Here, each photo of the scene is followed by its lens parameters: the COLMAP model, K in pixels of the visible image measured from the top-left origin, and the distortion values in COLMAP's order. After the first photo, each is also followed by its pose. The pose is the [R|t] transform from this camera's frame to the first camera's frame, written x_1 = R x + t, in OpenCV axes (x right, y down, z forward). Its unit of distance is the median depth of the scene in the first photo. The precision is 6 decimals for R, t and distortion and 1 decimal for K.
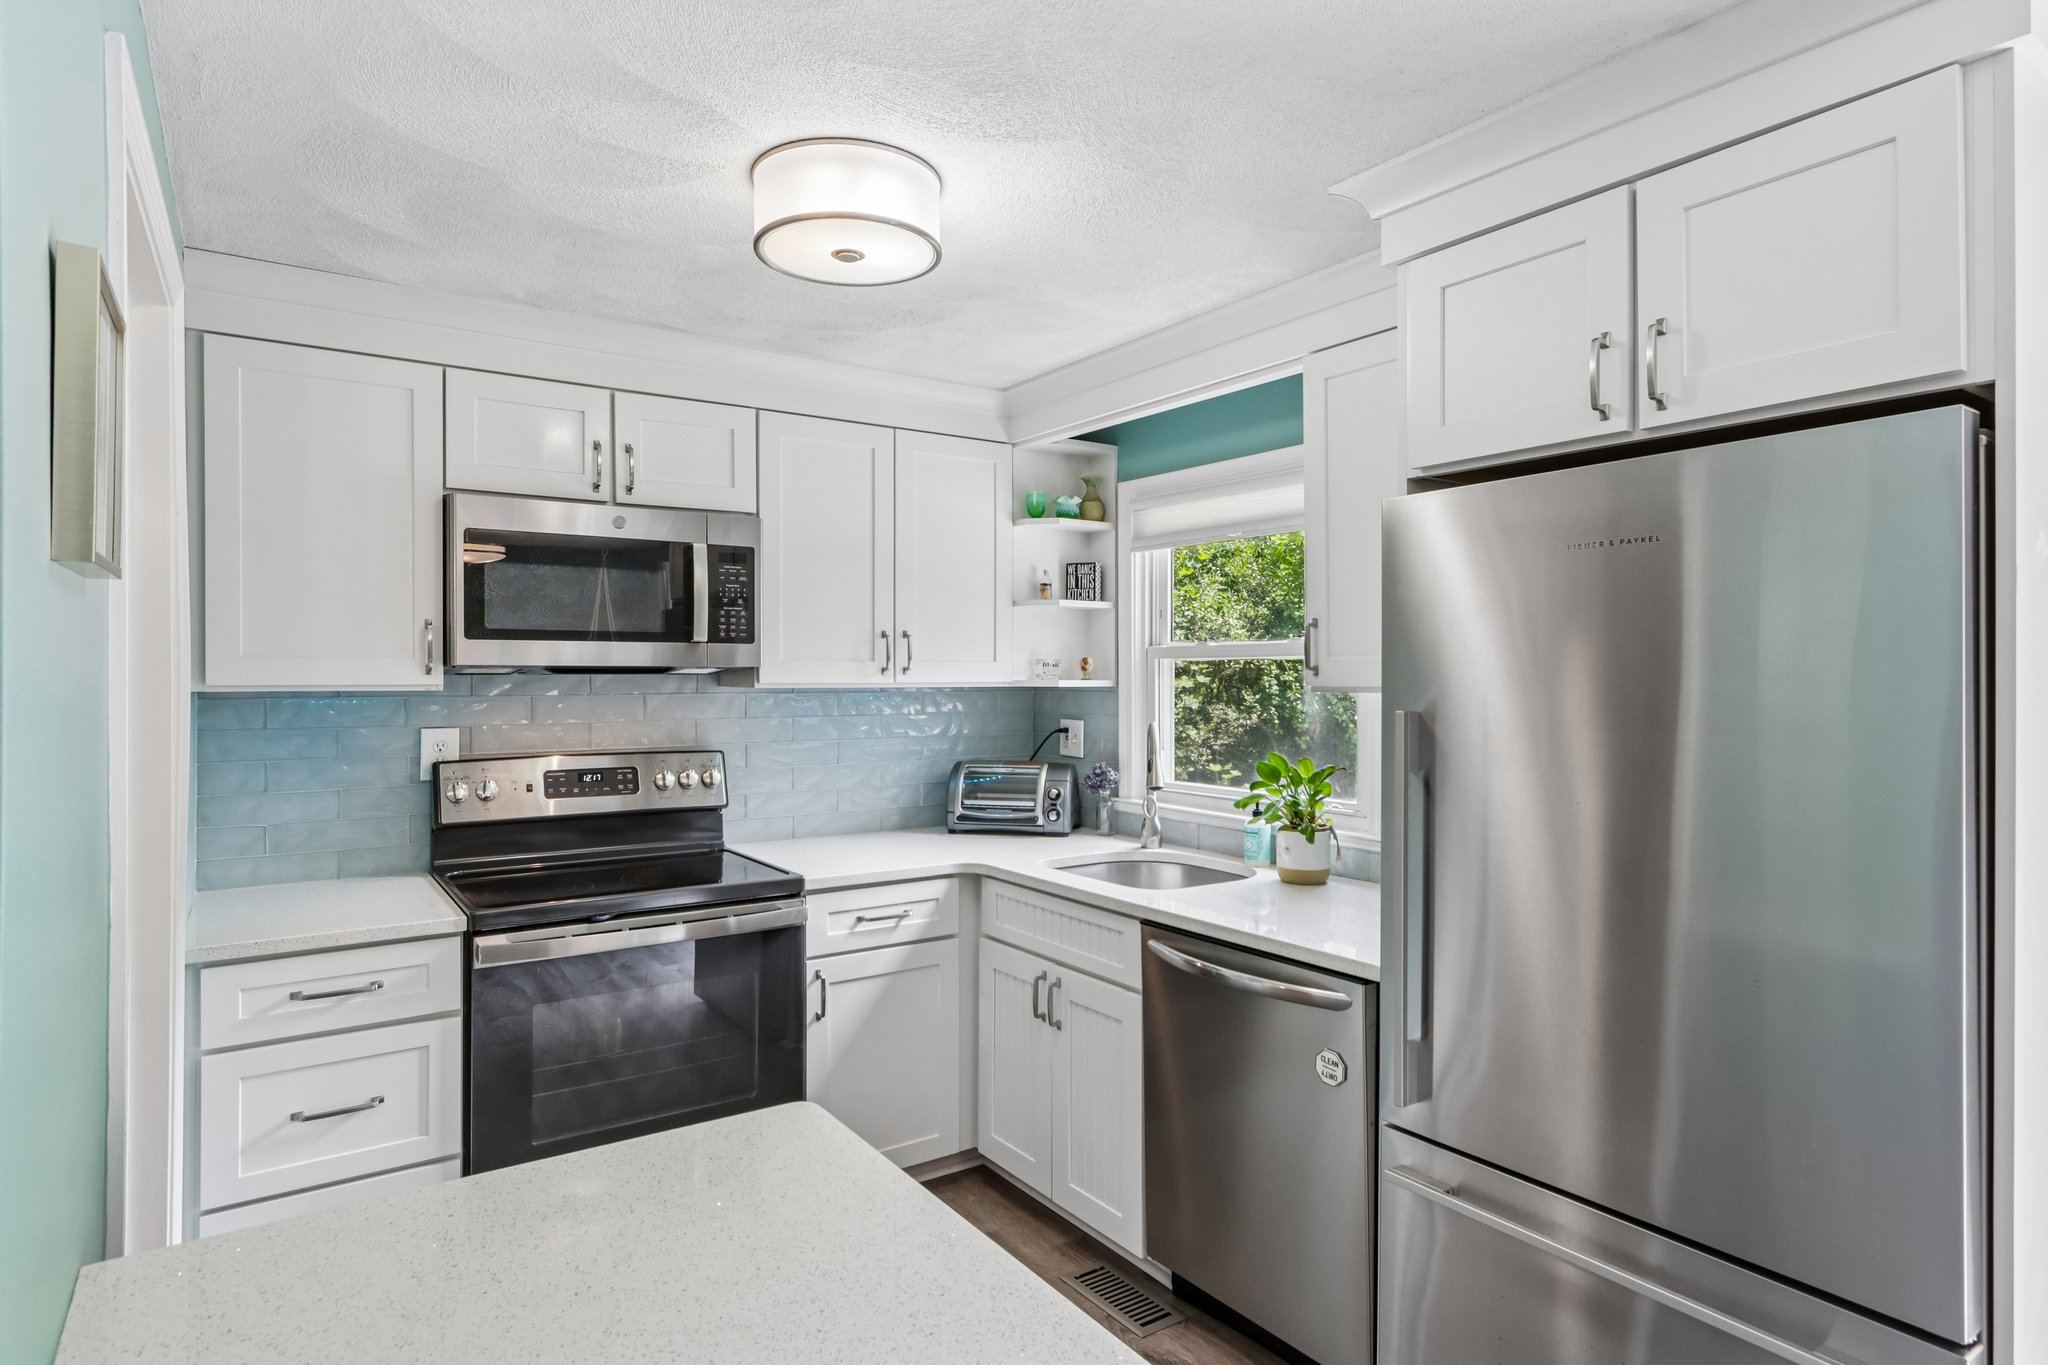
lens RADIAL K [[1113.4, 0, 1032.1], [0, 1113.4, 675.8], [0, 0, 1]] dist [-0.045697, 0.000117]
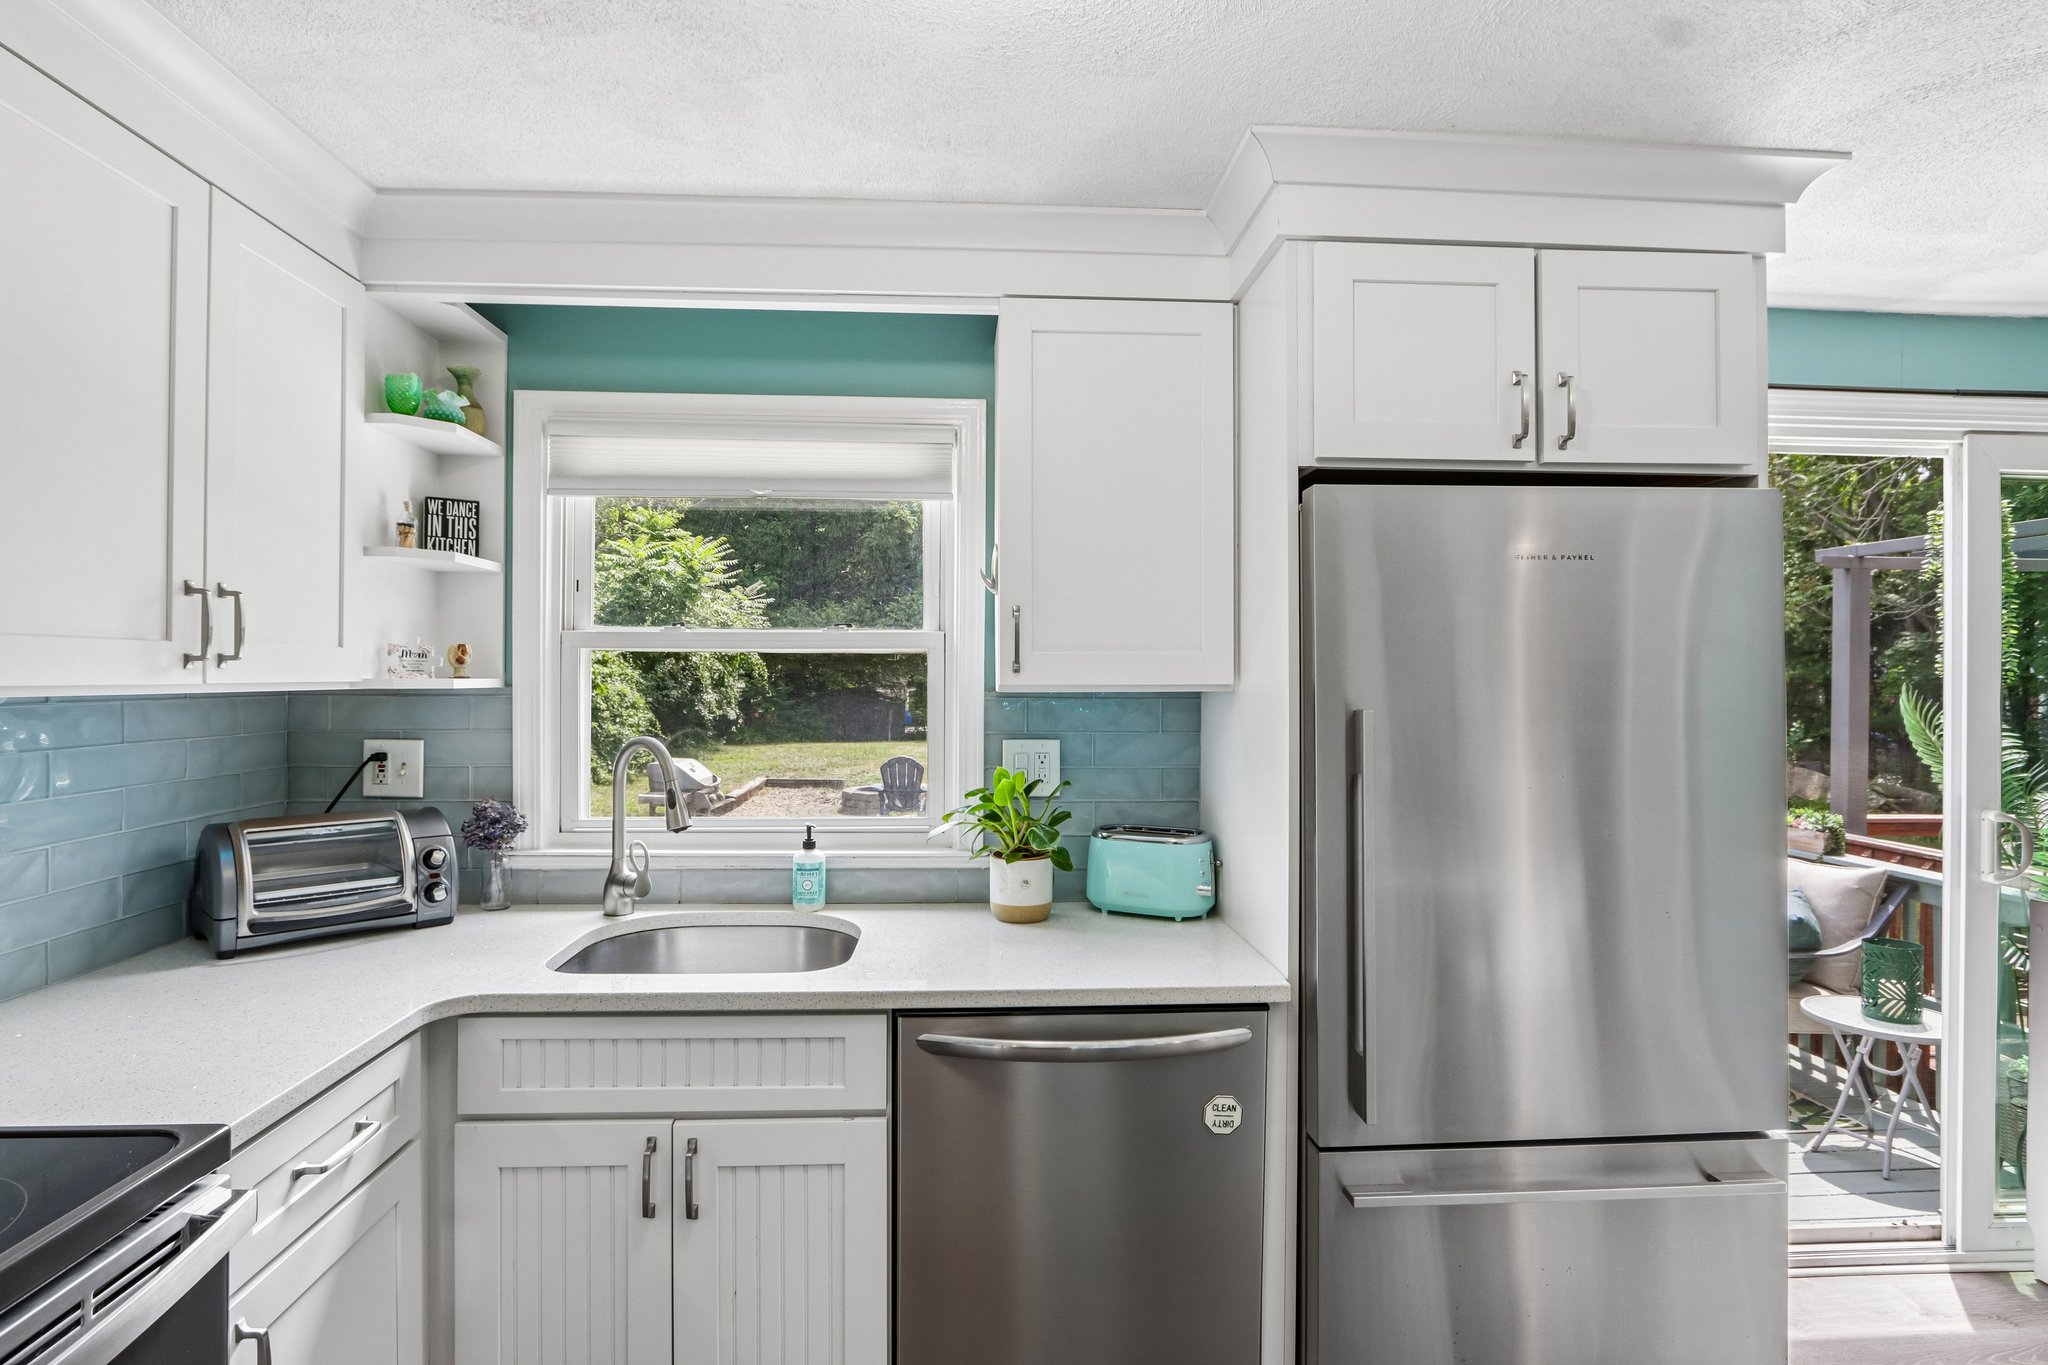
lens RADIAL K [[1038.8, 0, 1015.6], [0, 1038.8, 670.9], [0, 0, 1]] dist [-0.024369, 0.000990]
pose [[0.520823, 0.003895, 0.853656, -0.354184], [-0.002073, 0.999992, -0.003299, 0.001125], [-0.853662, -0.000051, 0.520828, 0.477075]]
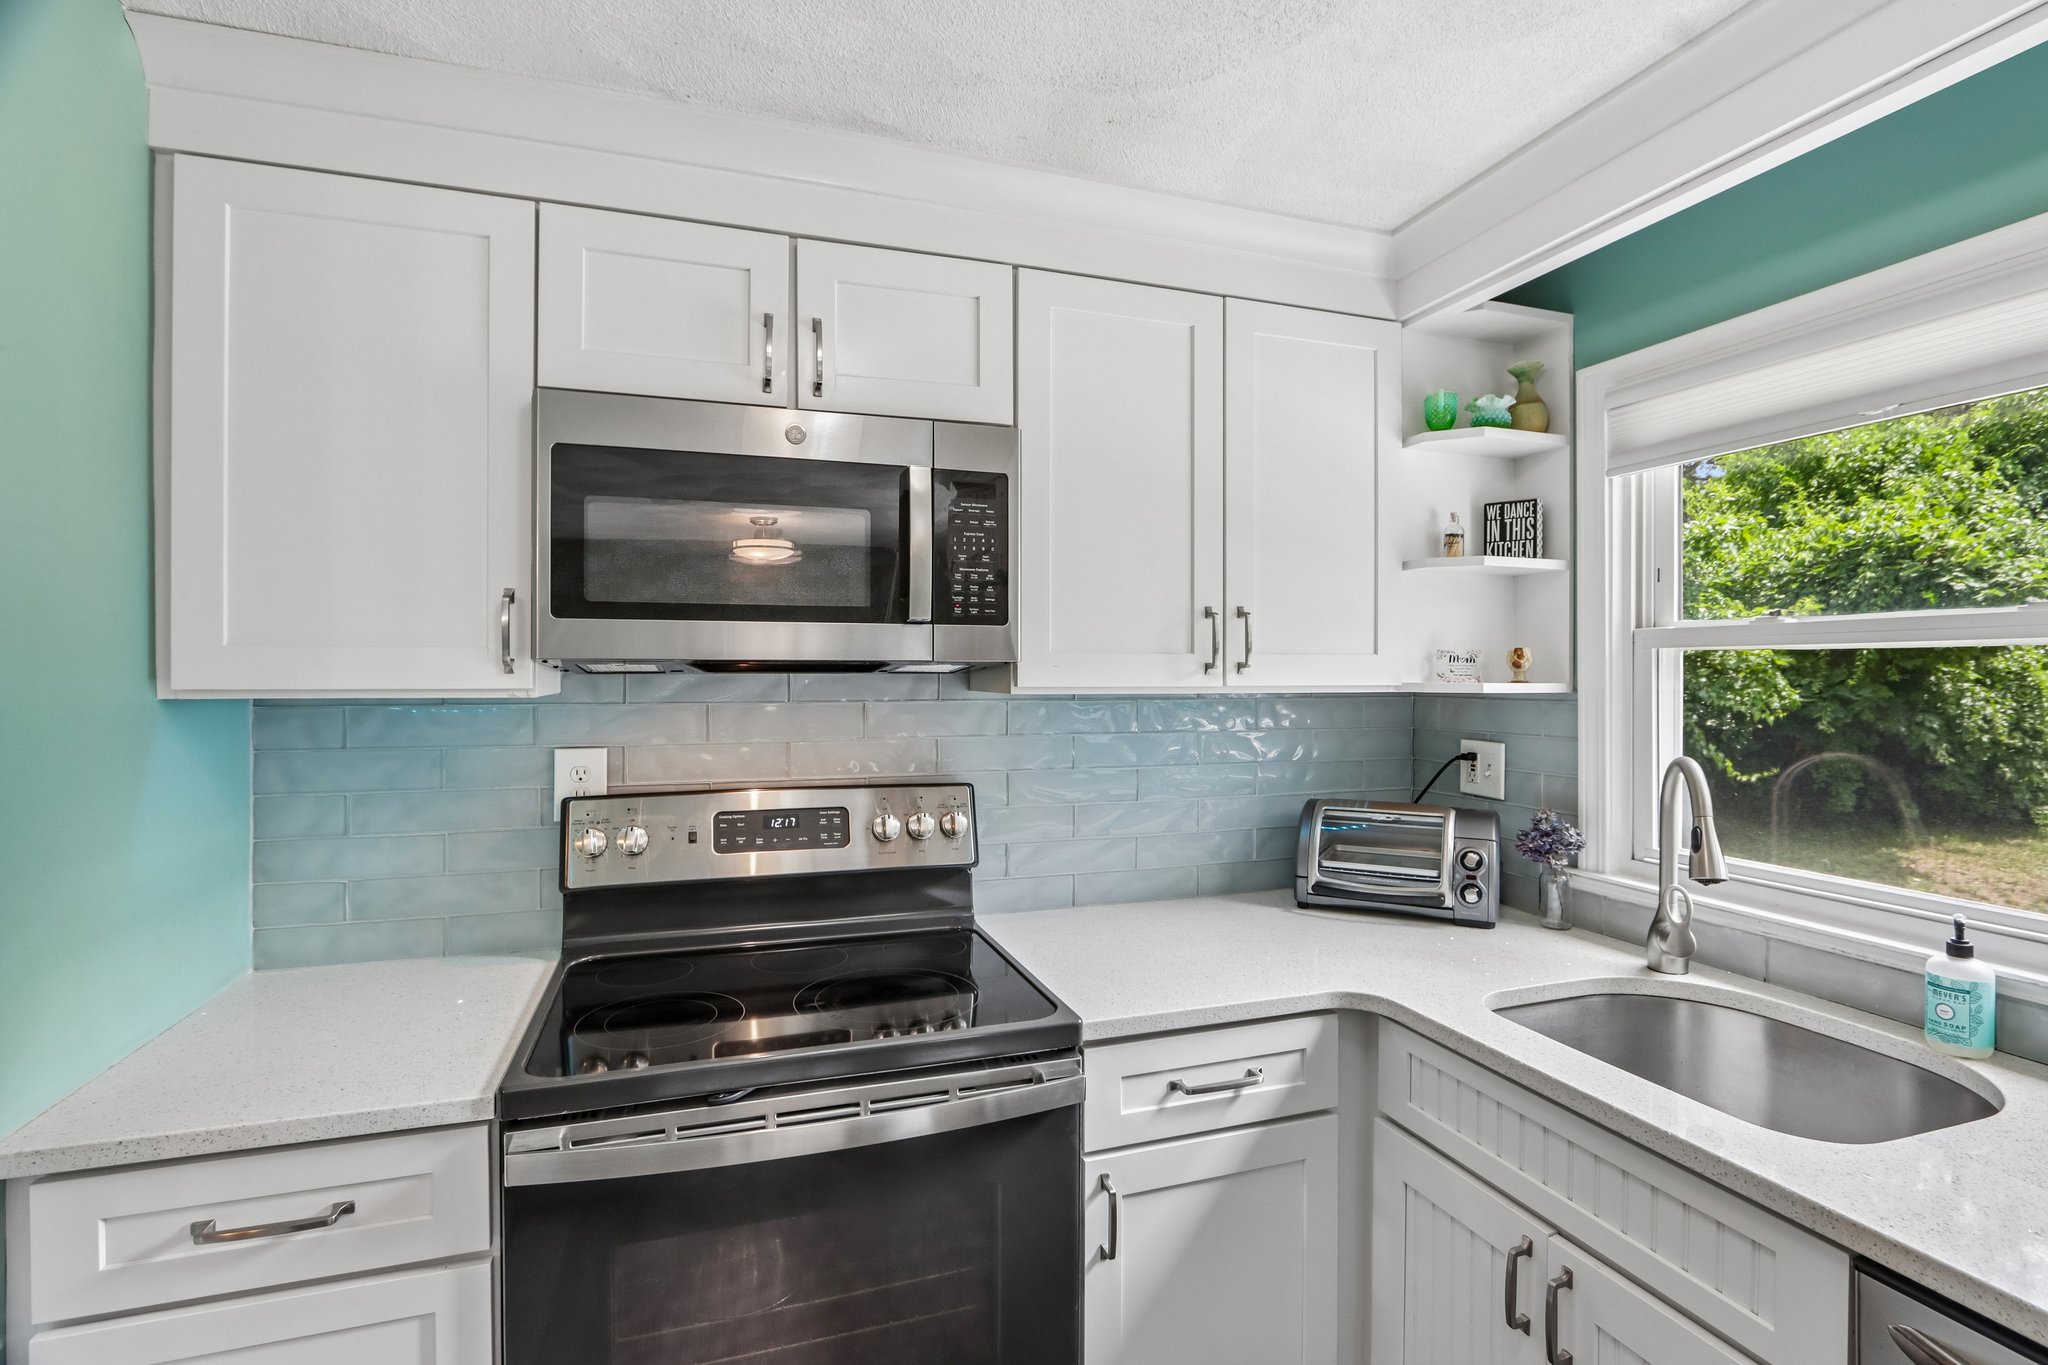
lens RADIAL K [[947.4, 0, 1029.5], [0, 947.4, 673.8], [0, 0, 1]] dist [-0.016008, -0.000241]
pose [[0.960705, 0.000469, -0.277572, -0.085321], [-0.000941, 0.999998, -0.001568, 0.000012], [0.277570, 0.001768, 0.960704, 0.469482]]
